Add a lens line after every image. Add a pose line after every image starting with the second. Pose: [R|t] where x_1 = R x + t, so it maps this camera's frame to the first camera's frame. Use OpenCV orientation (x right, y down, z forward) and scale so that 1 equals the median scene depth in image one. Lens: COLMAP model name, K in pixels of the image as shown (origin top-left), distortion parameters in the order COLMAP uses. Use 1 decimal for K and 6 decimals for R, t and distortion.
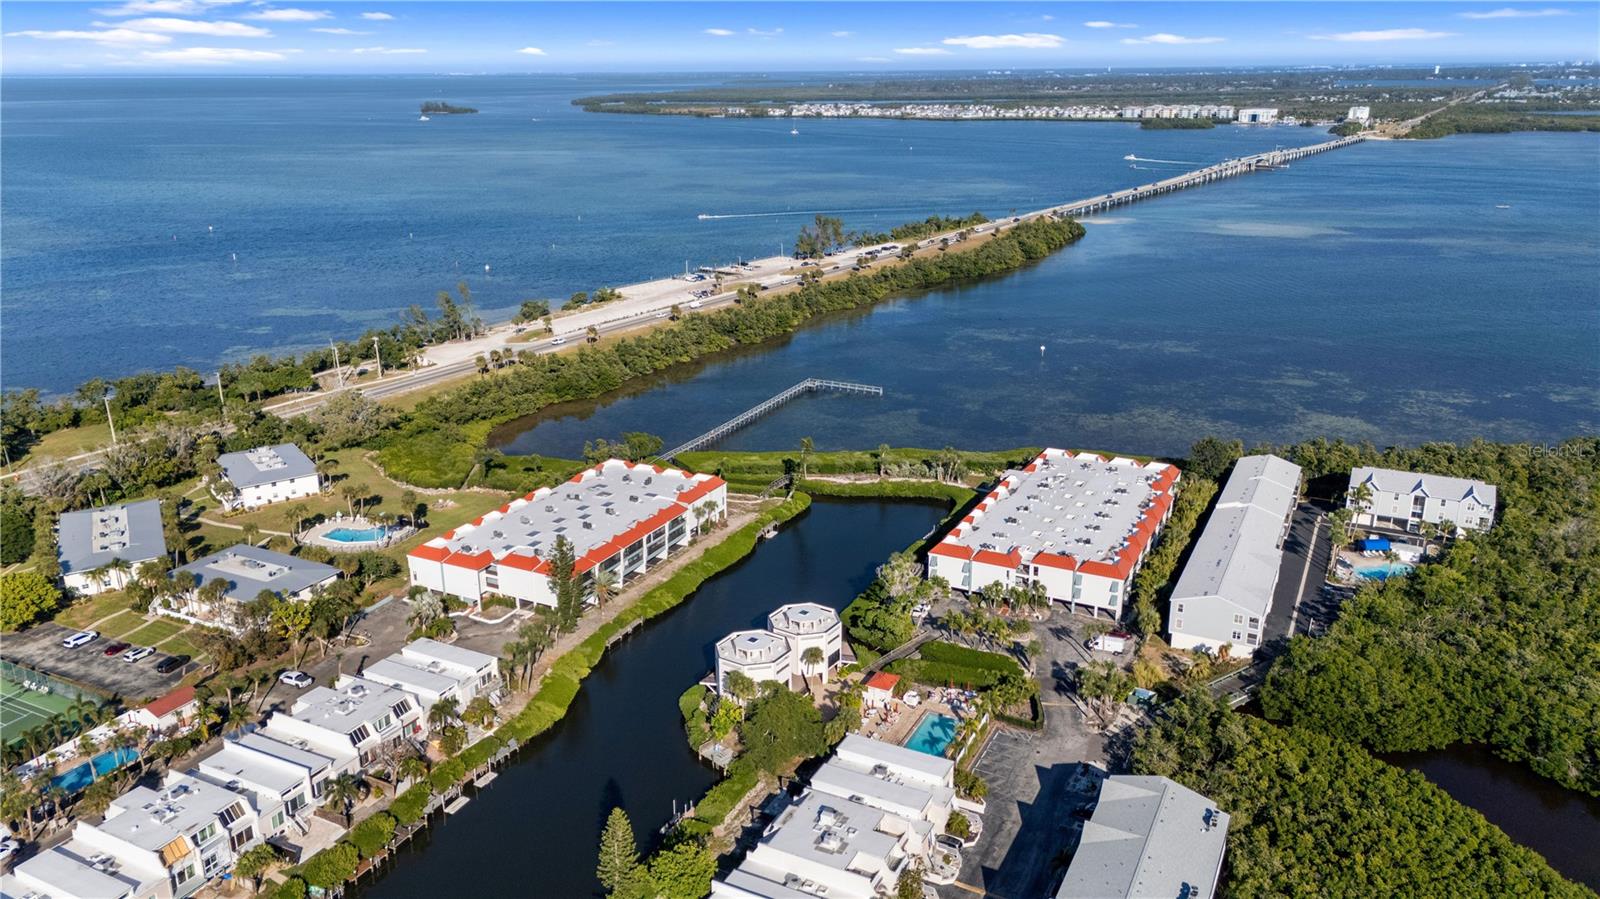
lens RADIAL K [[1152.2, 0, 800.0], [0, 1152.2, 449.5], [0, 0, 1]] dist [0.072910, -0.064999]
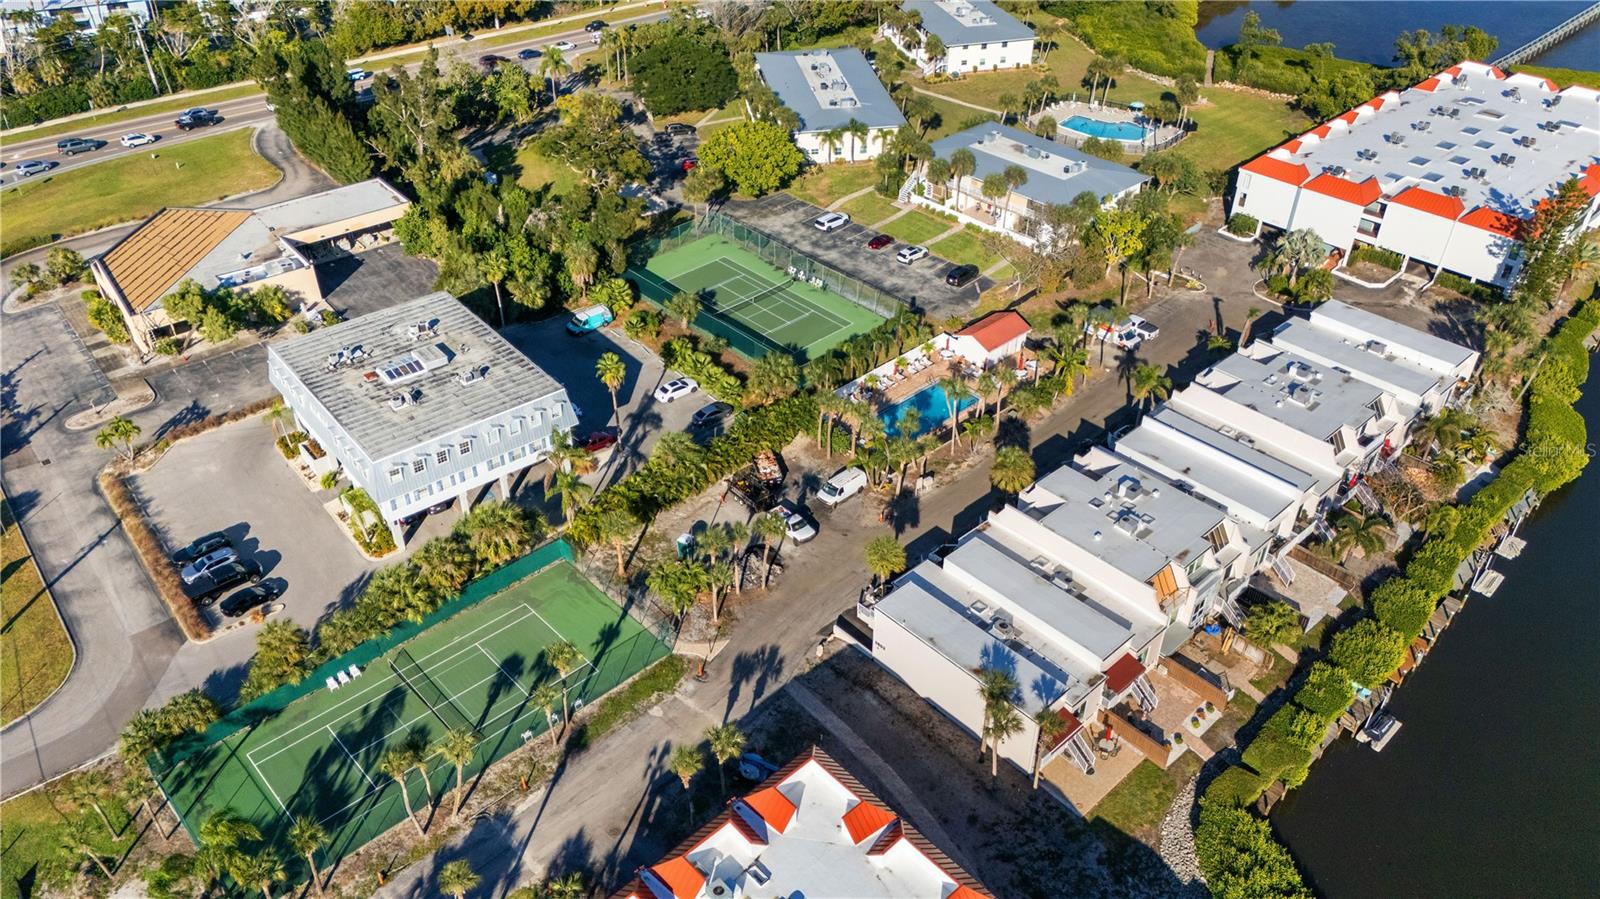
lens RADIAL K [[1152.2, 0, 800.0], [0, 1152.2, 449.5], [0, 0, 1]] dist [0.072910, -0.064999]
pose [[0.942095, 0.207275, -0.263618, -0.372357], [-0.115080, 0.938195, 0.326415, 0.051865], [0.314983, -0.277176, 0.907722, 0.235450]]
